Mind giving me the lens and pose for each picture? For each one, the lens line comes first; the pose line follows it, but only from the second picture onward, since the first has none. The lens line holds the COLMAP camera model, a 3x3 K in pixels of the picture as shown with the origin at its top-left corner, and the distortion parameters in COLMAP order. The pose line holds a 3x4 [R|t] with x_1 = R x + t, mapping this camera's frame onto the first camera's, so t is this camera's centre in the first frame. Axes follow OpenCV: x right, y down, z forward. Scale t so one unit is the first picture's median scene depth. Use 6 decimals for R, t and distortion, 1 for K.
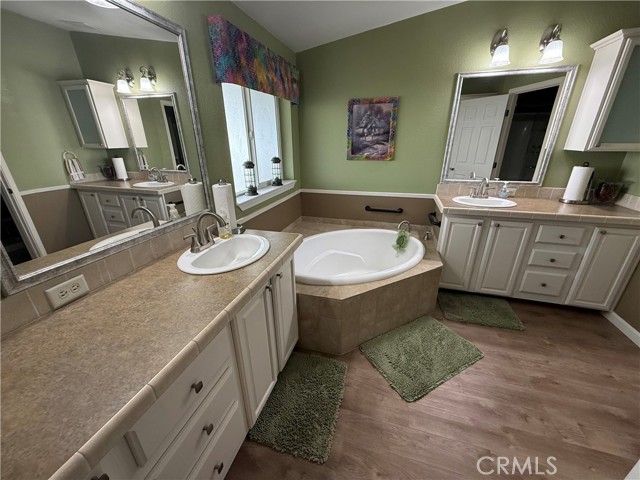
lens RADIAL K [[255.9, 0, 320.0], [0, 255.9, 240.0], [0, 0, 1]] dist [0.000700, 0.000134]
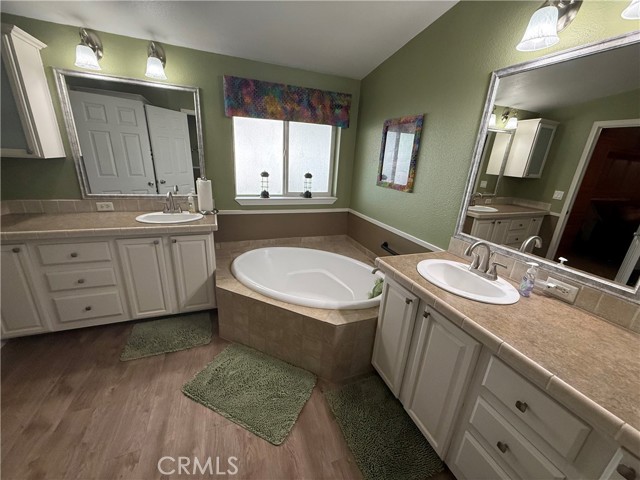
lens RADIAL K [[255.9, 0, 320.0], [0, 255.9, 240.0], [0, 0, 1]] dist [0.000700, 0.000134]
pose [[0.607253, 0.291525, -0.739092, 0.896551], [-0.350071, 0.933259, 0.080486, -0.174168], [0.713228, 0.209859, 0.668778, 0.376848]]
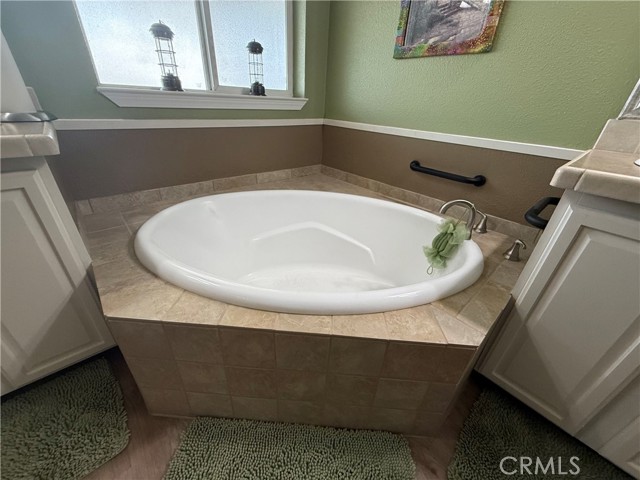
lens RADIAL K [[255.9, 0, 320.0], [0, 255.9, 240.0], [0, 0, 1]] dist [0.000700, 0.000134]
pose [[0.849522, 0.296555, -0.436311, 0.392069], [-0.245383, 0.954257, 0.170822, -0.029321], [0.467011, -0.038054, 0.883432, 0.601860]]
